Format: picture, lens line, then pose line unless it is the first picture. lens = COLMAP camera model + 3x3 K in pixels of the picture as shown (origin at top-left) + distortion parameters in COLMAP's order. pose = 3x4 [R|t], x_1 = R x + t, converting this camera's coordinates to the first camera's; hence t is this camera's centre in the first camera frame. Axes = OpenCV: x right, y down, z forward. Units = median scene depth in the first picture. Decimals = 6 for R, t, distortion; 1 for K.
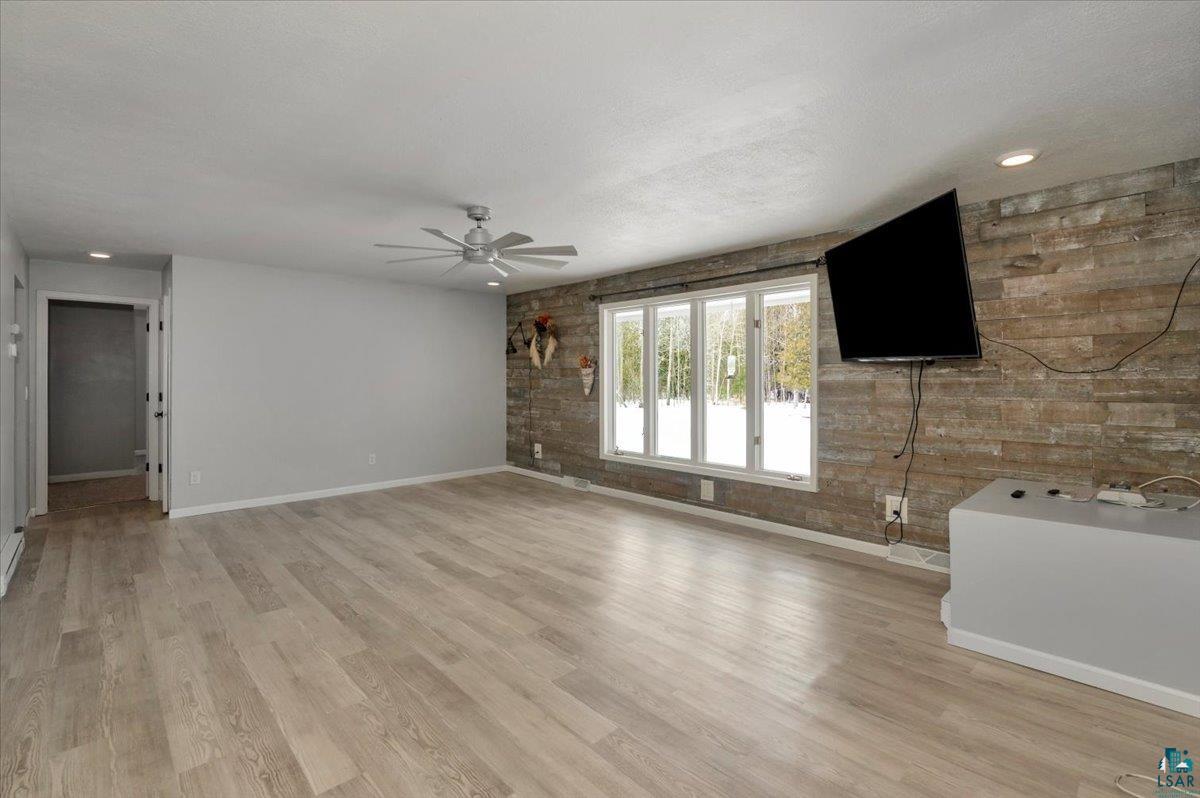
lens RADIAL K [[529.0, 0, 605.2], [0, 529.0, 381.0], [0, 0, 1]] dist [-0.000805, -0.000241]
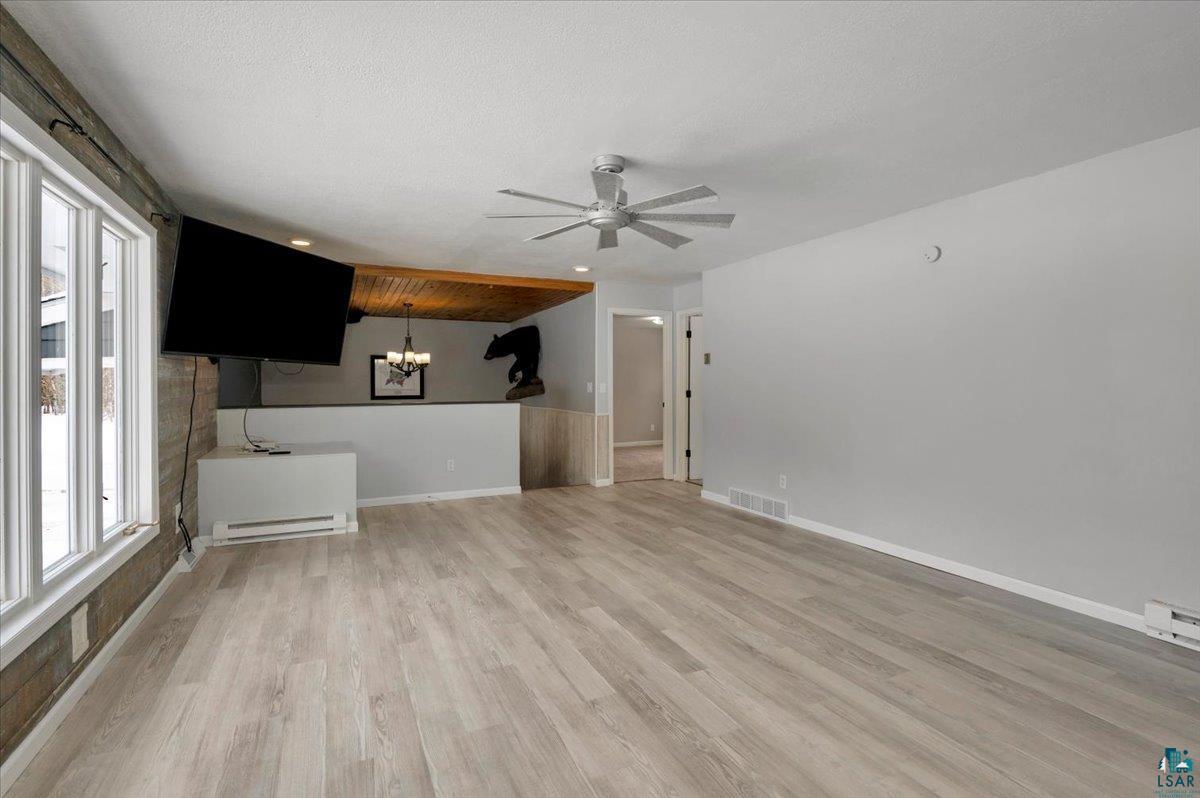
lens RADIAL K [[529.0, 0, 605.2], [0, 529.0, 381.0], [0, 0, 1]] dist [-0.000805, -0.000241]
pose [[-0.951426, 0.003081, 0.307863, -0.510841], [0.004380, 0.999984, 0.003527, 0.002557], [-0.307847, 0.004704, -0.951424, 1.874415]]
